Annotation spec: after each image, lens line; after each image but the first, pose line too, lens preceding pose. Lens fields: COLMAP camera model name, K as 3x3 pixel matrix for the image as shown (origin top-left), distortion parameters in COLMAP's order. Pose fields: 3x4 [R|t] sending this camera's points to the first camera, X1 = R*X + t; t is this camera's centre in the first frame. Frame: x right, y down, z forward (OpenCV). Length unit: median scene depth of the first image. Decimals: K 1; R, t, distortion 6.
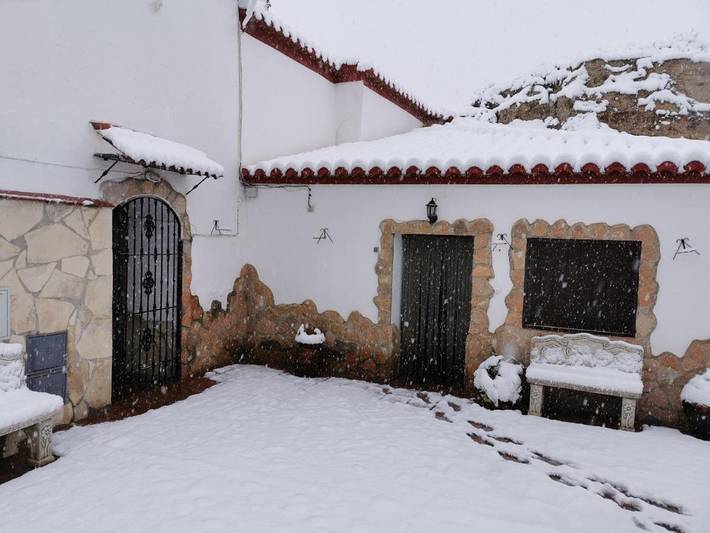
lens RADIAL K [[571.2, 0, 355.0], [0, 571.2, 266.5], [0, 0, 1]] dist [0.028590, -0.013068]
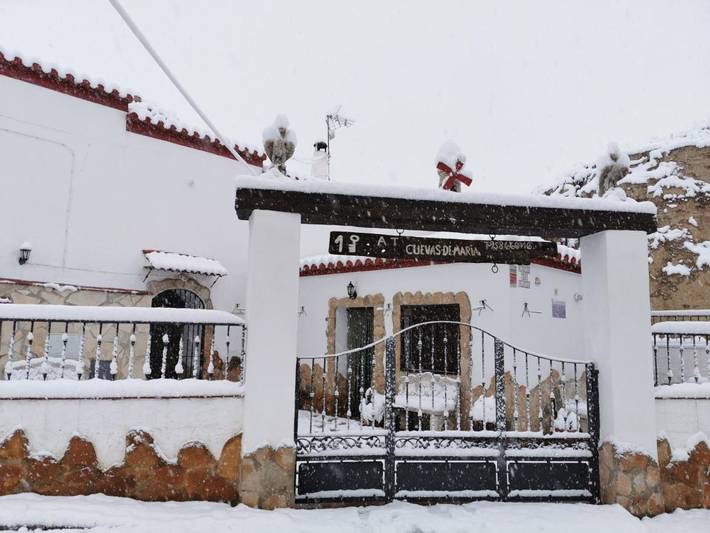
lens RADIAL K [[571.2, 0, 355.0], [0, 571.2, 266.5], [0, 0, 1]] dist [0.028590, -0.013068]
pose [[0.912179, -0.064821, -0.404632, 0.425546], [-0.010708, 0.983303, -0.181662, 0.062064], [0.409652, 0.170041, 0.896254, -0.179875]]
